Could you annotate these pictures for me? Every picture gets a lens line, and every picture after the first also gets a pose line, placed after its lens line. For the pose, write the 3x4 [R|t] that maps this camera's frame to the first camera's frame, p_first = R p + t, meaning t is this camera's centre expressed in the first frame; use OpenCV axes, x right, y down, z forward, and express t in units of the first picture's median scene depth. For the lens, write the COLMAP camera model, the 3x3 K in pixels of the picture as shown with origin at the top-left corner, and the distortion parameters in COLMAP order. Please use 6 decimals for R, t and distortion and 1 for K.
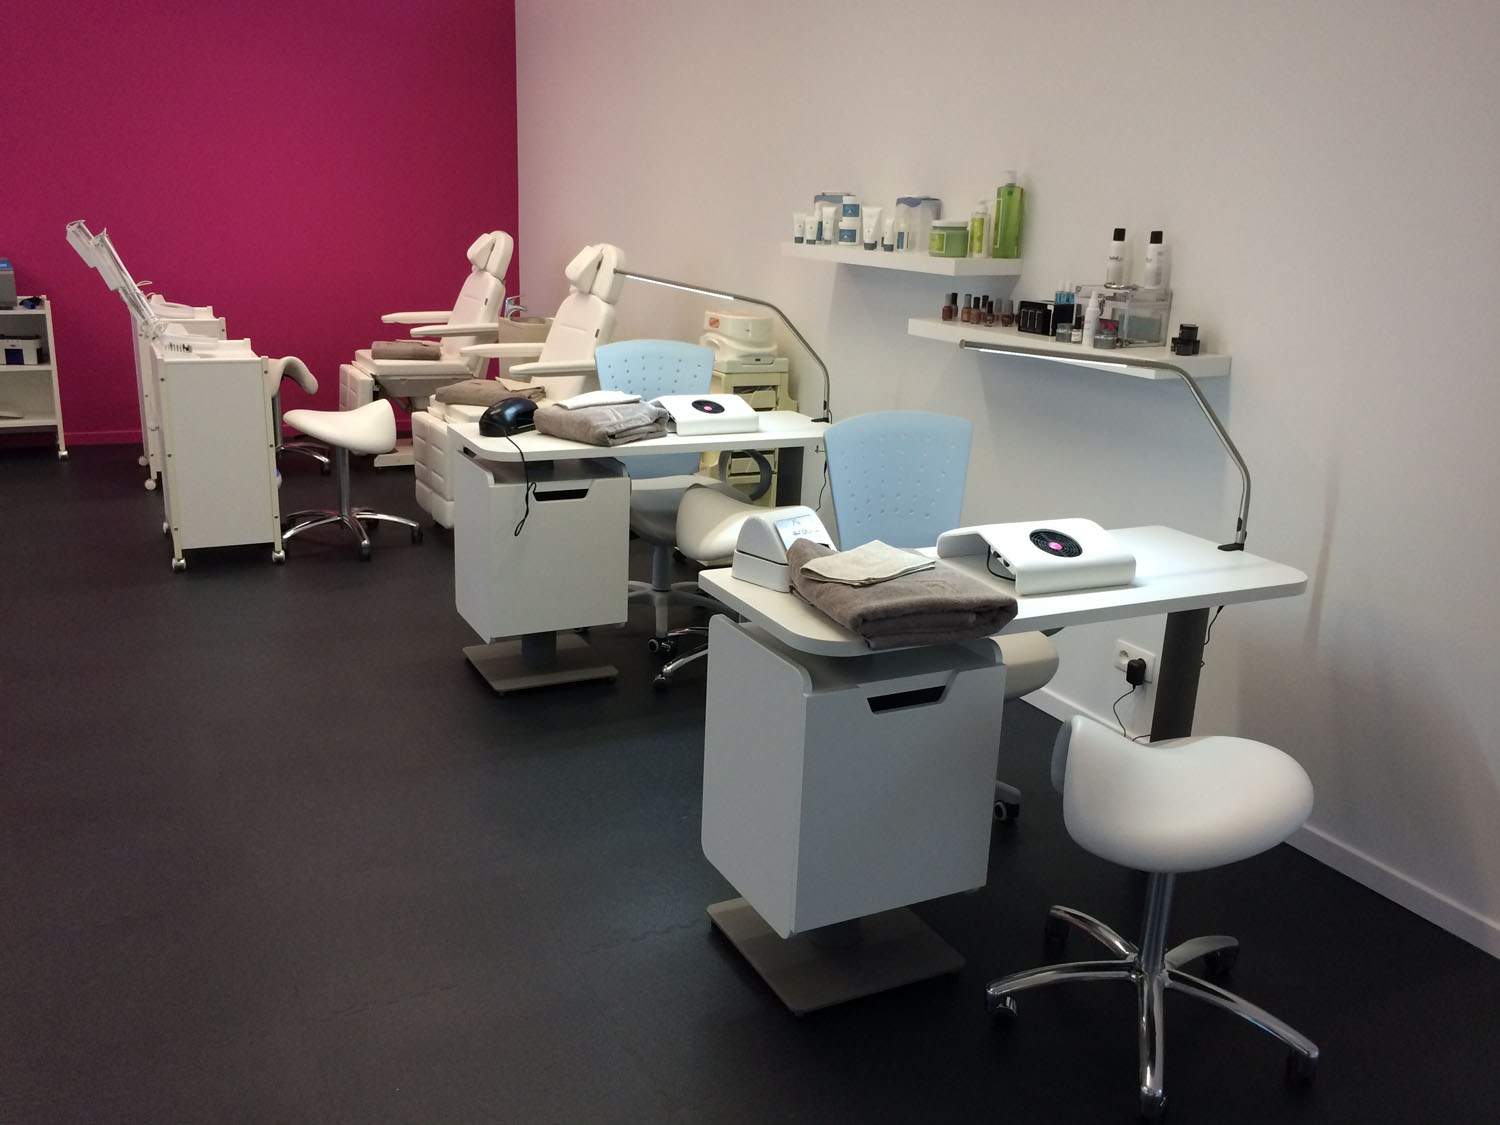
lens RADIAL K [[1288.1, 0, 726.8], [0, 1288.1, 557.1], [0, 0, 1]] dist [0.033438, -0.011831]
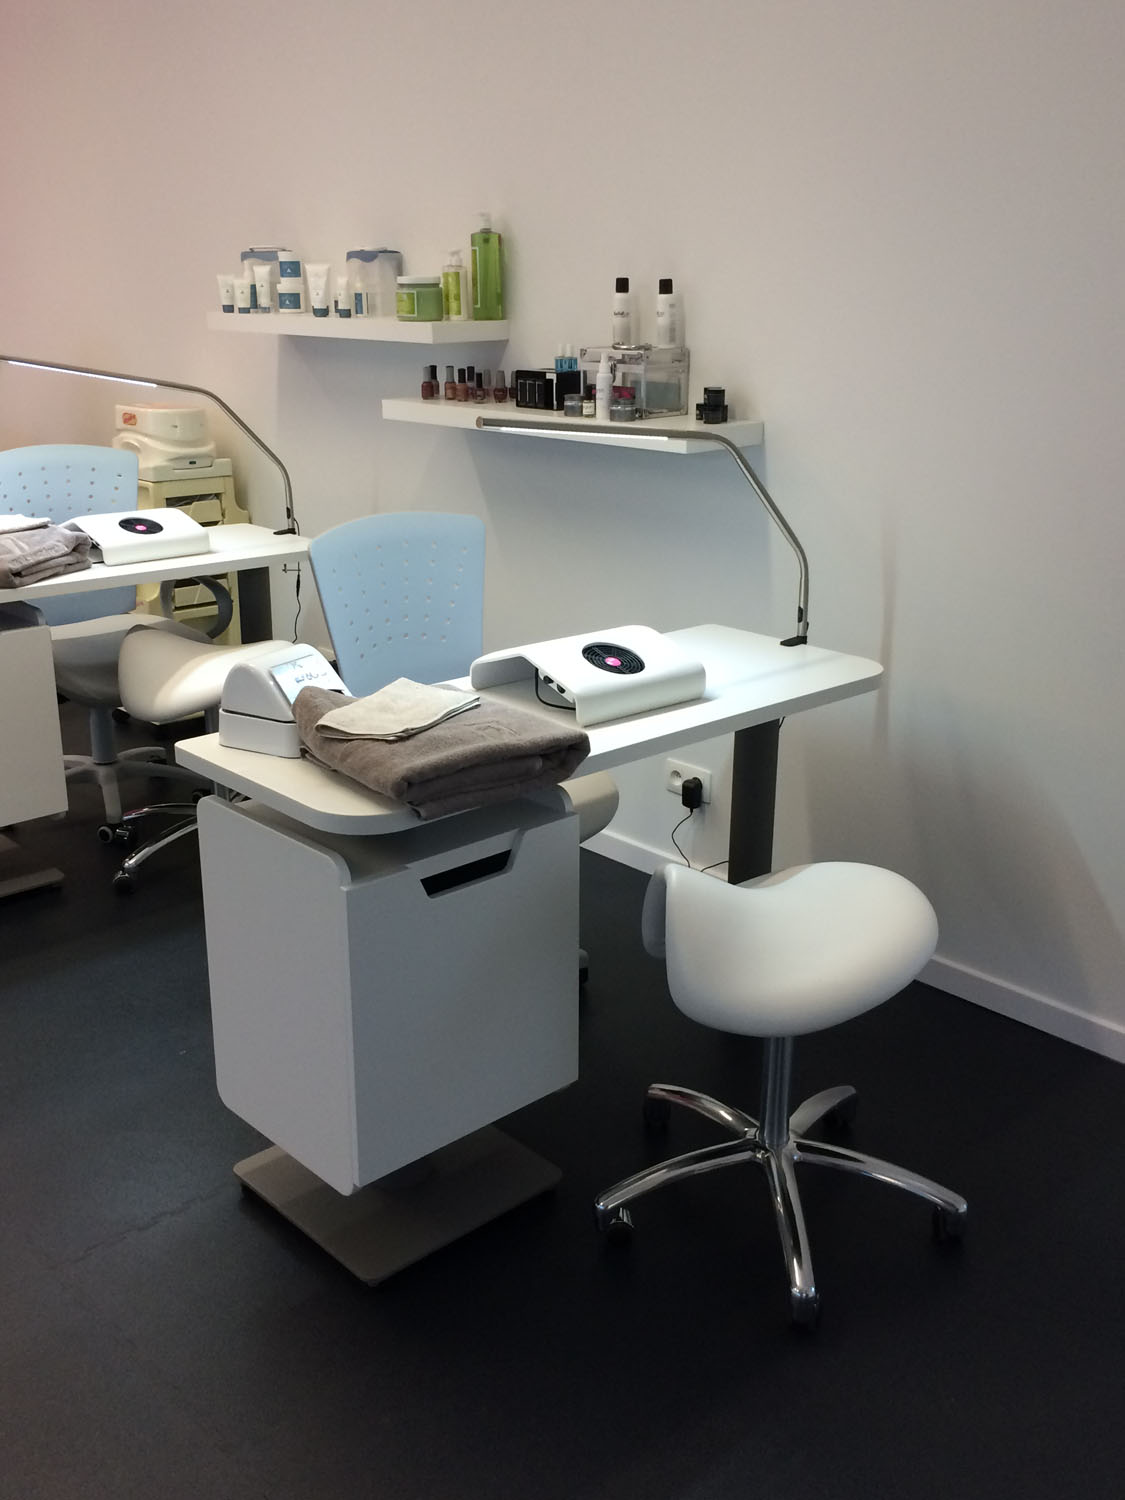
lens RADIAL K [[1467.6, 0, 562.5], [0, 1467.6, 750.0], [0, 0, 1]] dist [0.031012, 0.009361]
pose [[0.958765, -0.117529, 0.258758, -0.017268], [0.105448, 0.992605, 0.060133, -0.008104], [-0.263912, -0.030368, 0.964069, 0.064251]]
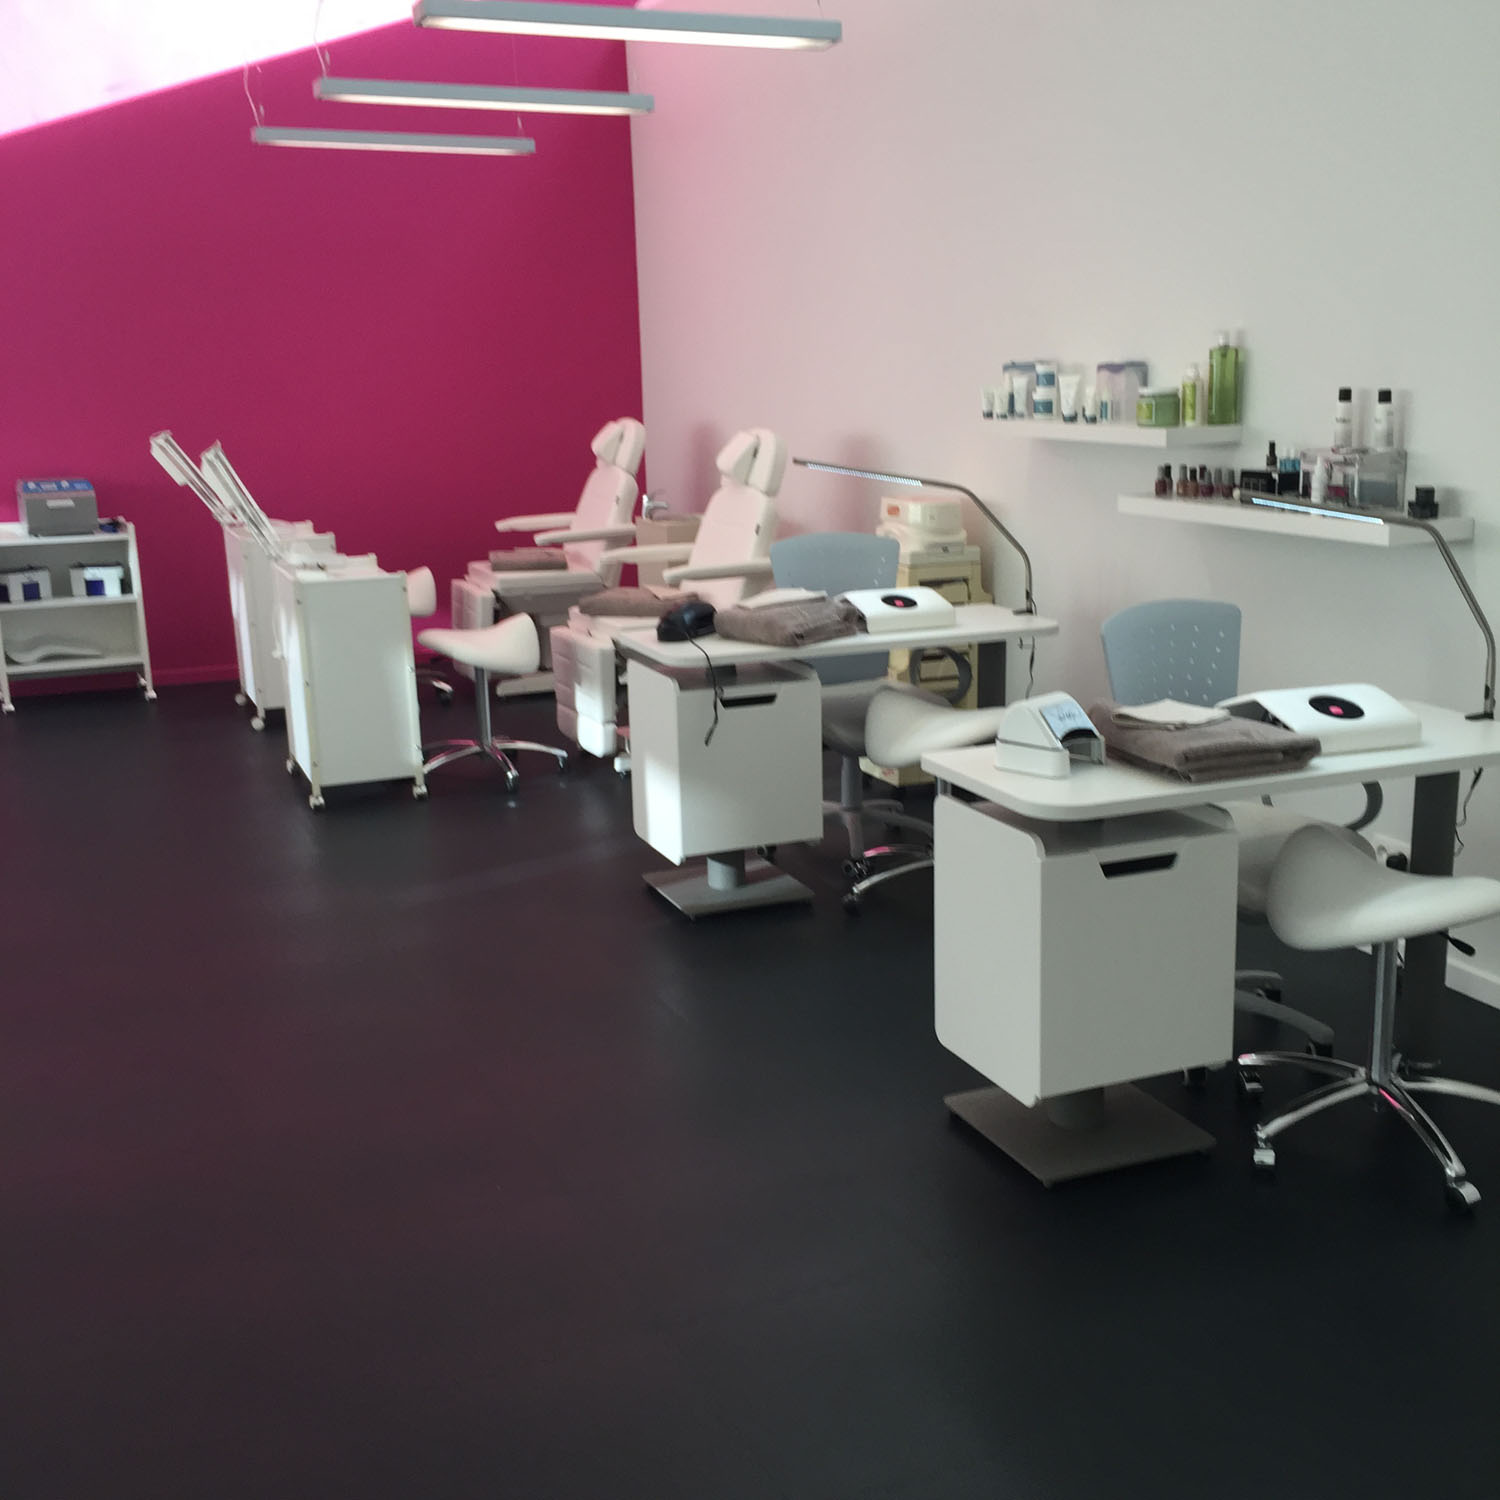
lens RADIAL K [[1725.9, 0, 747.3], [0, 1725.9, 683.5], [0, 0, 1]] dist [0.079977, -0.019700]
pose [[0.996480, -0.041030, -0.073099, -0.036753], [0.034895, 0.995912, -0.083318, 0.041348], [0.076219, 0.080474, 0.993838, -0.232225]]
